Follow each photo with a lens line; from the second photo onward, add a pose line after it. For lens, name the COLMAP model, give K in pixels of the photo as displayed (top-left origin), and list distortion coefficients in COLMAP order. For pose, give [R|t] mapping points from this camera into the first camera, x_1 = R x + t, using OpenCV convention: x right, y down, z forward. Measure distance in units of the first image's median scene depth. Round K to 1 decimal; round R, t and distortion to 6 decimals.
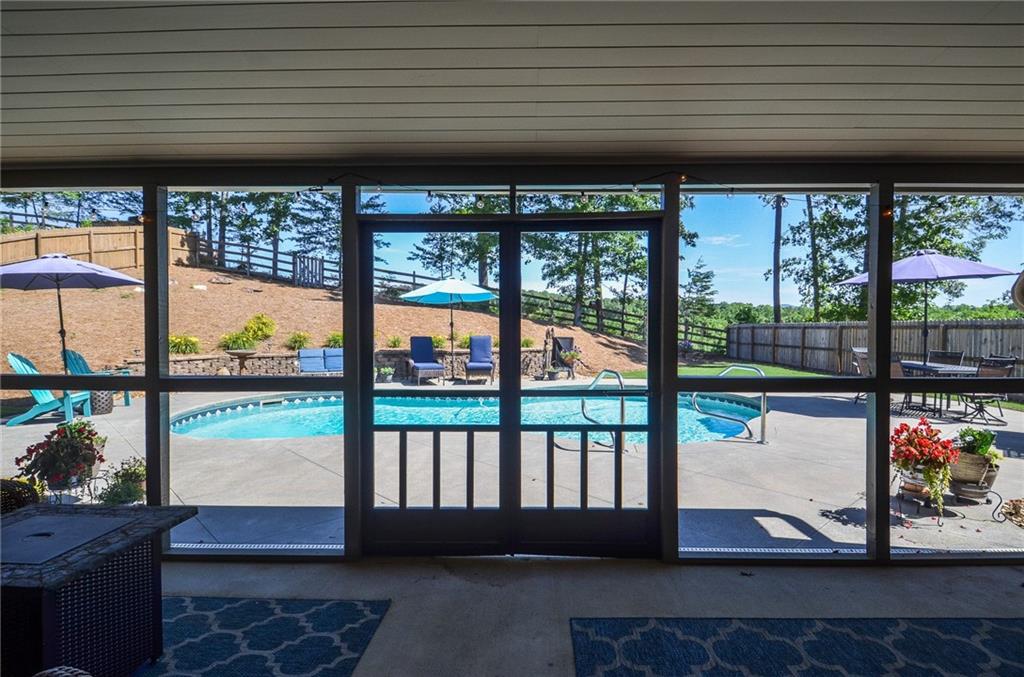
lens RADIAL K [[531.7, 0, 507.5], [0, 531.7, 334.3], [0, 0, 1]] dist [0.004530, -0.019672]
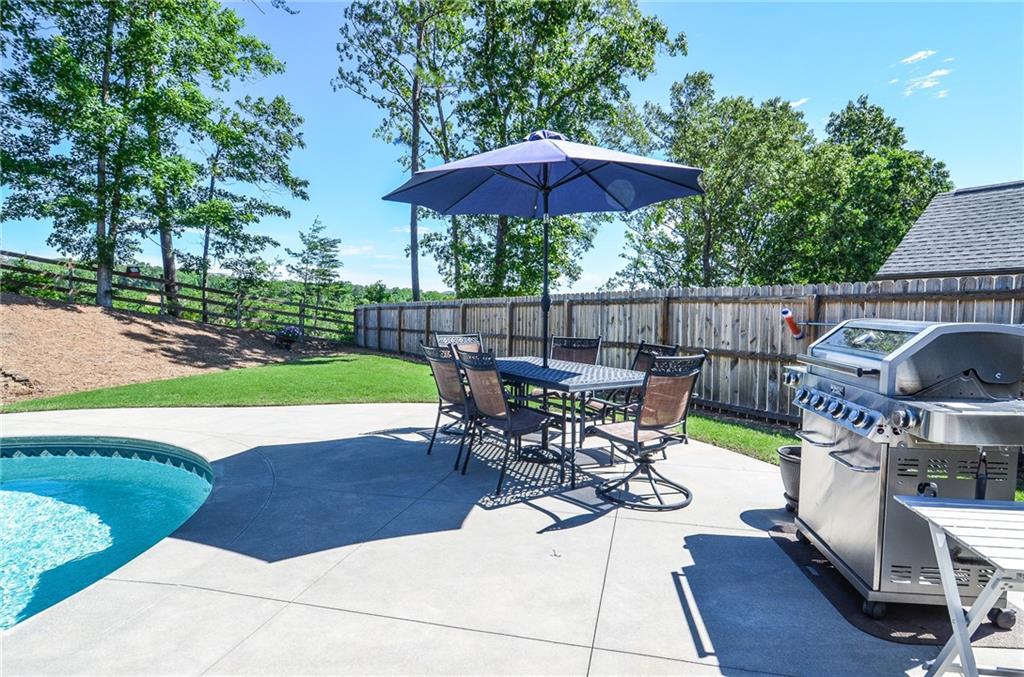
lens RADIAL K [[531.7, 0, 511.9], [0, 531.7, 344.2], [0, 0, 1]] dist [0.004530, -0.019672]
pose [[0.828844, -0.038578, 0.558148, 0.175527], [0.012657, 0.998657, 0.050230, 0.003539], [-0.559336, -0.034569, 0.828220, 0.219268]]
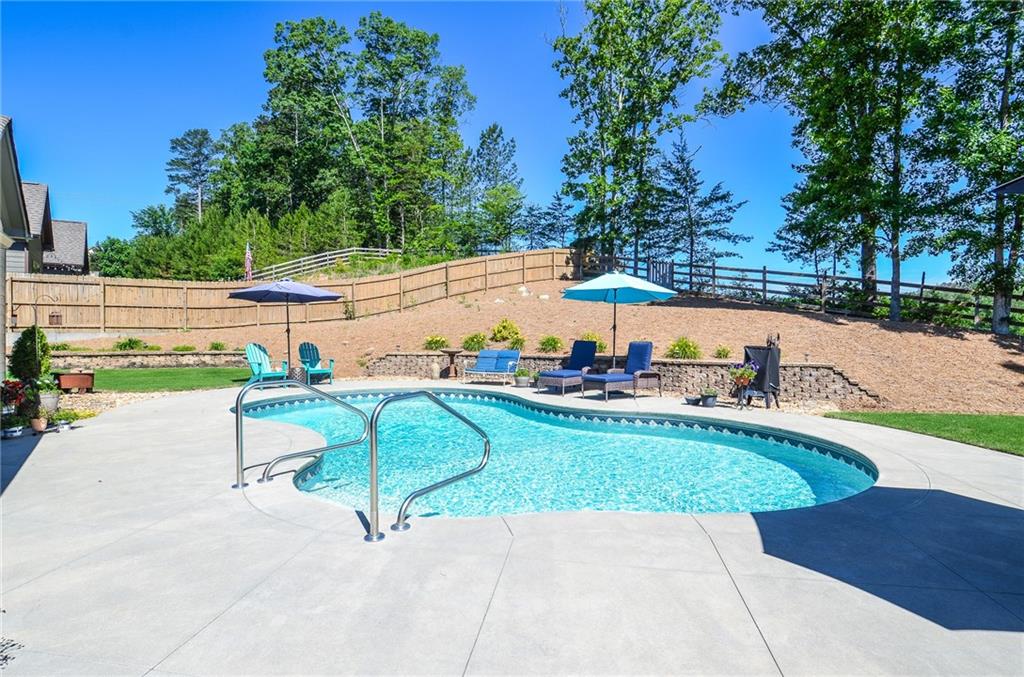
lens RADIAL K [[531.7, 0, 517.1], [0, 531.7, 334.8], [0, 0, 1]] dist [0.004530, -0.019672]
pose [[0.613370, 0.010519, -0.789726, 0.262989], [-0.022328, 0.999743, -0.004025, 0.000038], [0.789480, 0.020102, 0.613447, 0.202807]]
